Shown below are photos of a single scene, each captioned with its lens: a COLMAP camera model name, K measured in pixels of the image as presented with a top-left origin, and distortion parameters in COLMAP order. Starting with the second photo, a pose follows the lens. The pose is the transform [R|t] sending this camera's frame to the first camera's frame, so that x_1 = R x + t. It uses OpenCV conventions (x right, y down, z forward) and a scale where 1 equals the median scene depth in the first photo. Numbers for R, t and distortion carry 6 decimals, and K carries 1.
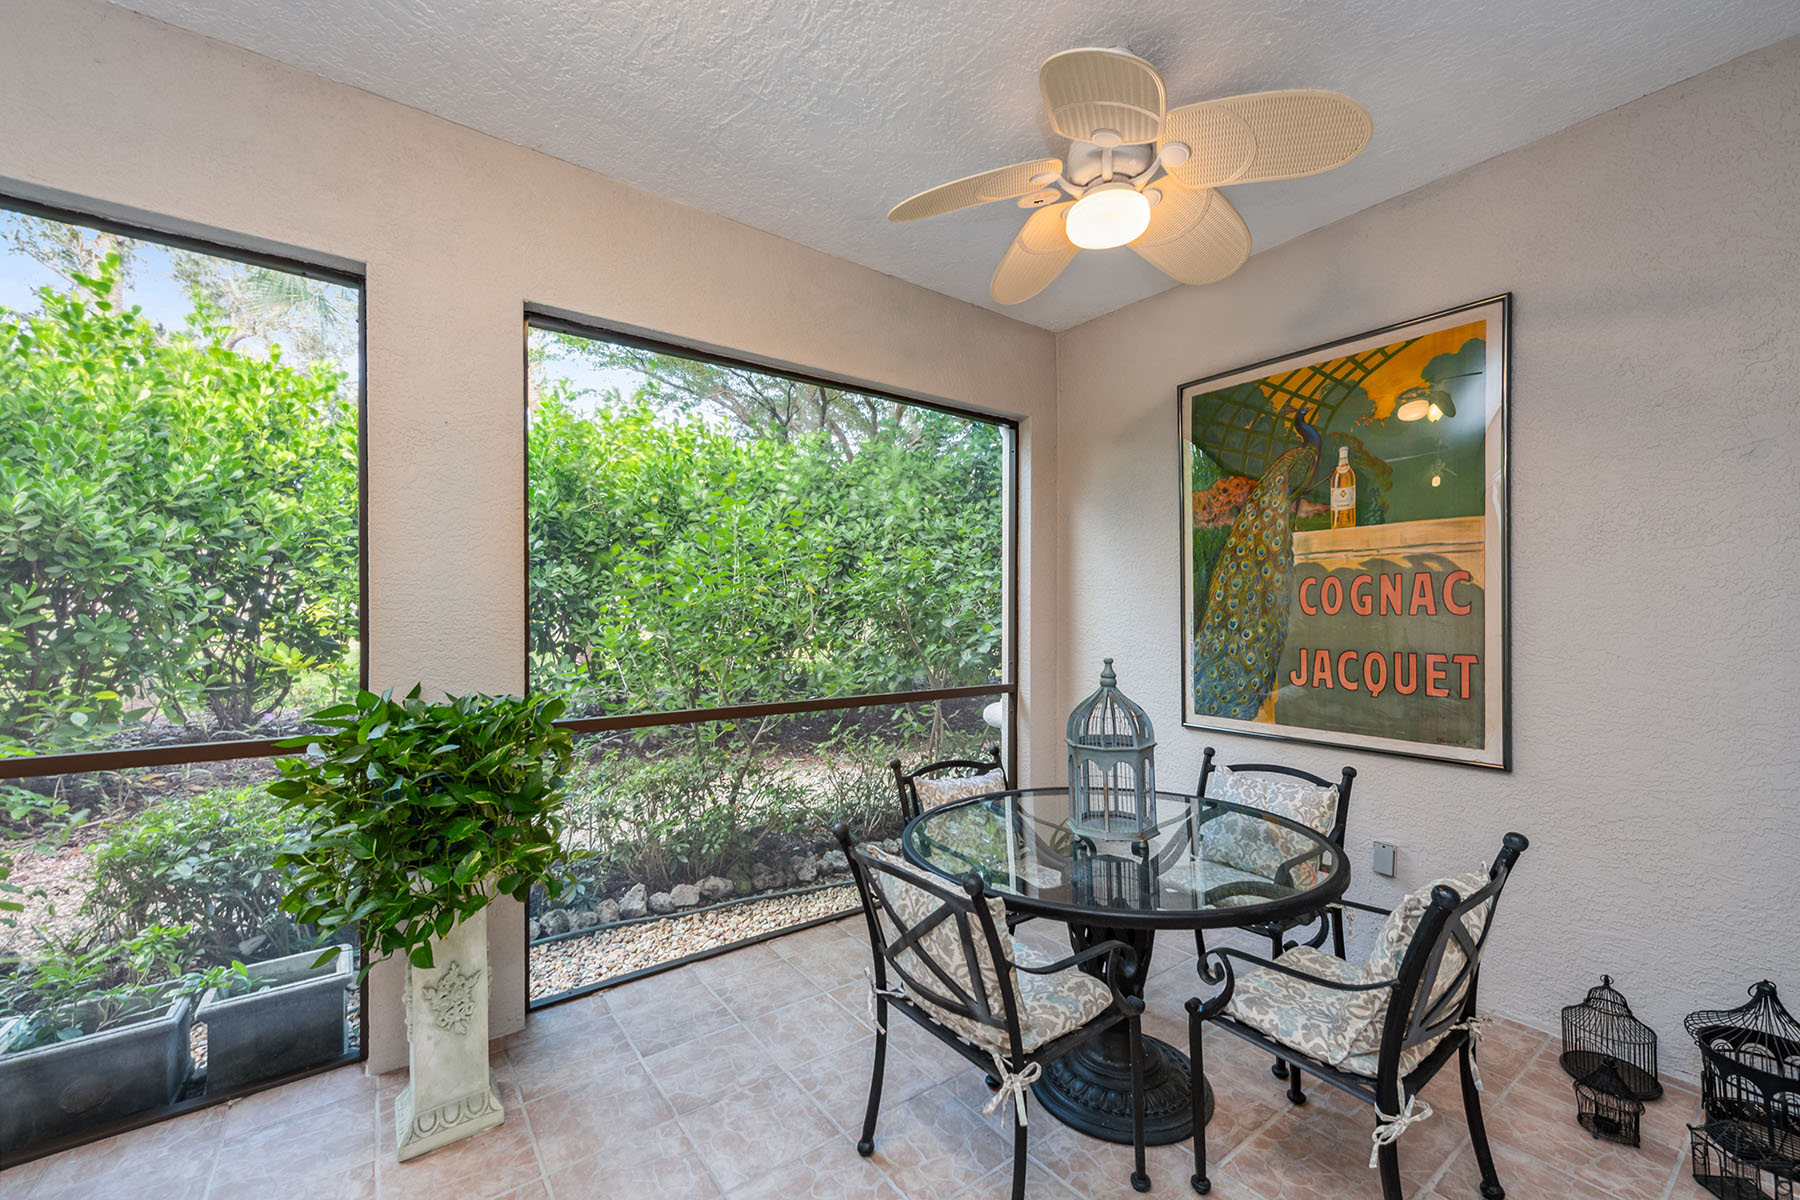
lens RADIAL K [[712.0, 0, 899.6], [0, 712.0, 617.2], [0, 0, 1]] dist [0.019201, -0.006029]
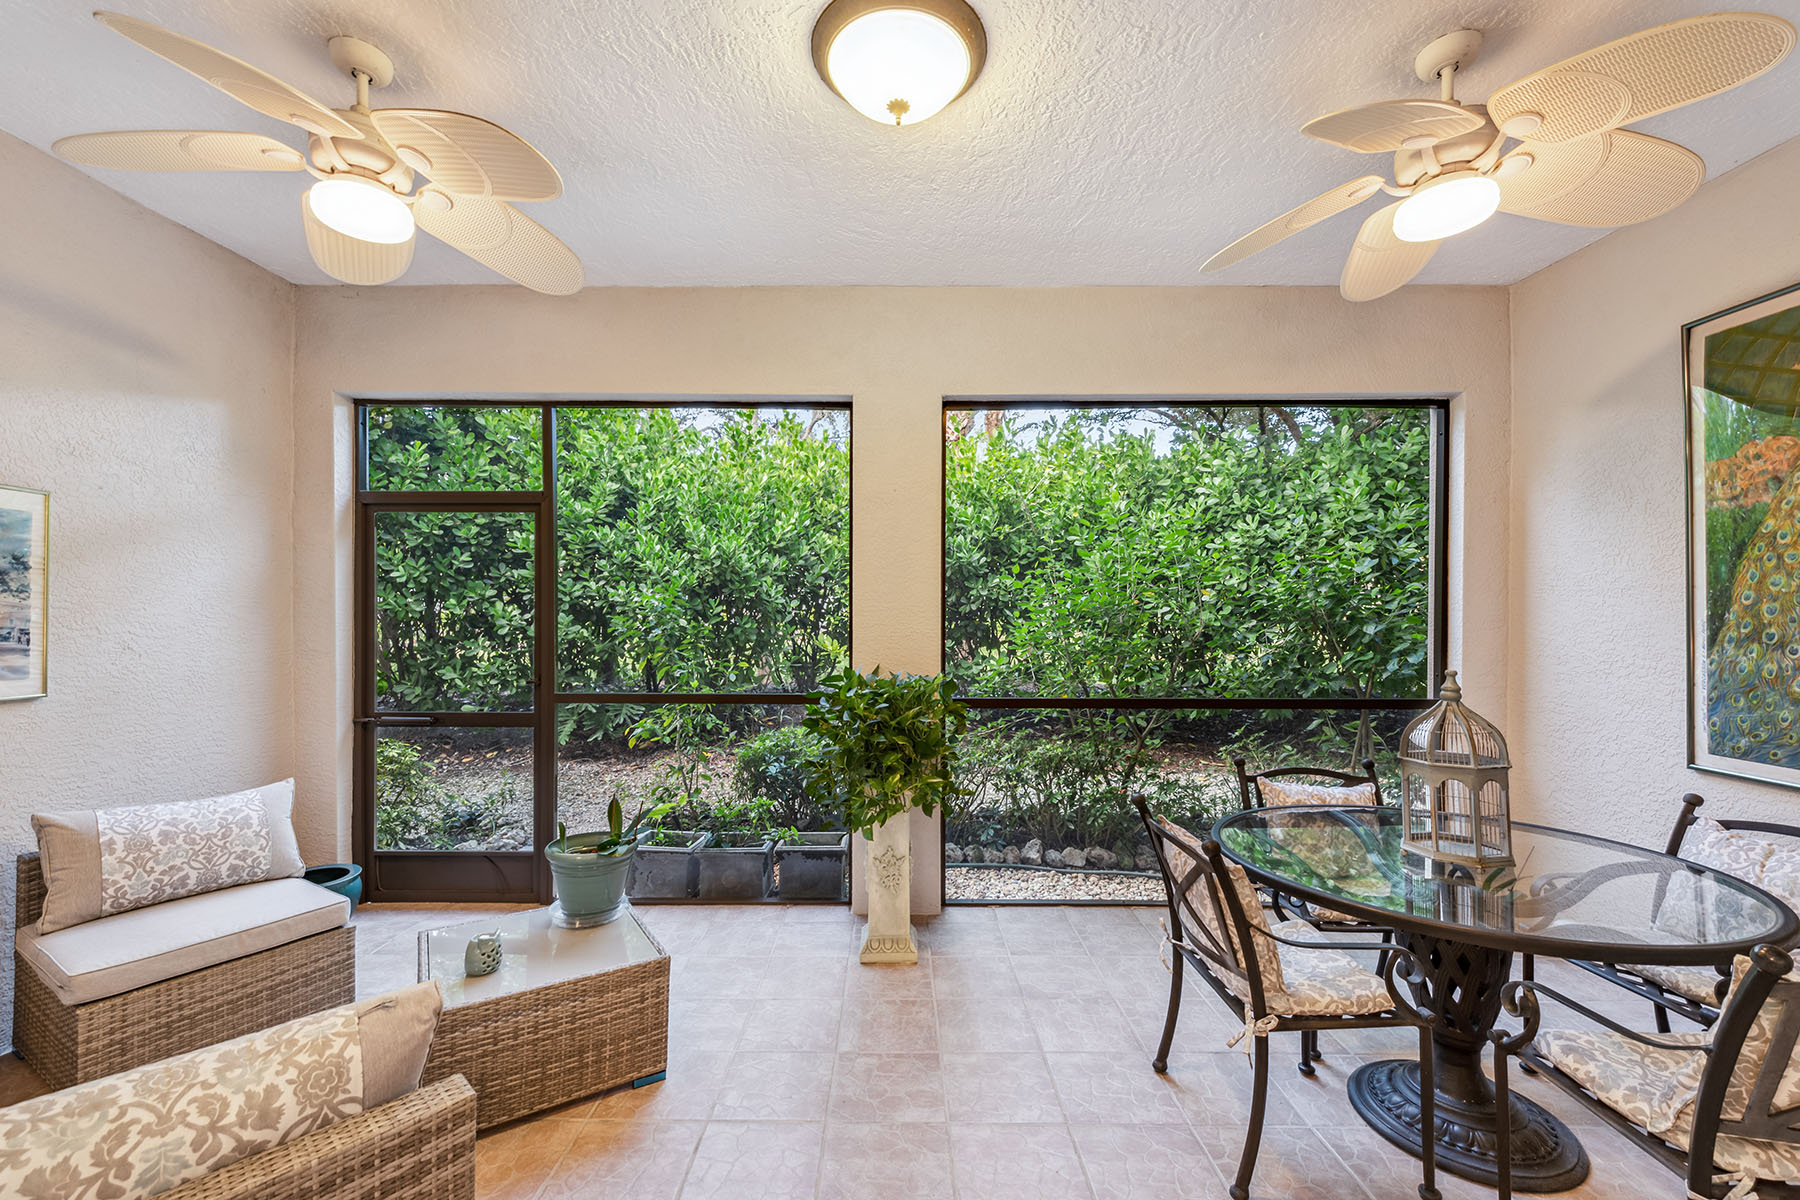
lens RADIAL K [[712.0, 0, 899.6], [0, 712.0, 617.2], [0, 0, 1]] dist [0.019201, -0.006029]
pose [[0.806709, 0.004409, -0.590933, 0.179735], [-0.004494, 0.999989, 0.001326, -0.007188], [0.590932, 0.001586, 0.806719, -0.132542]]
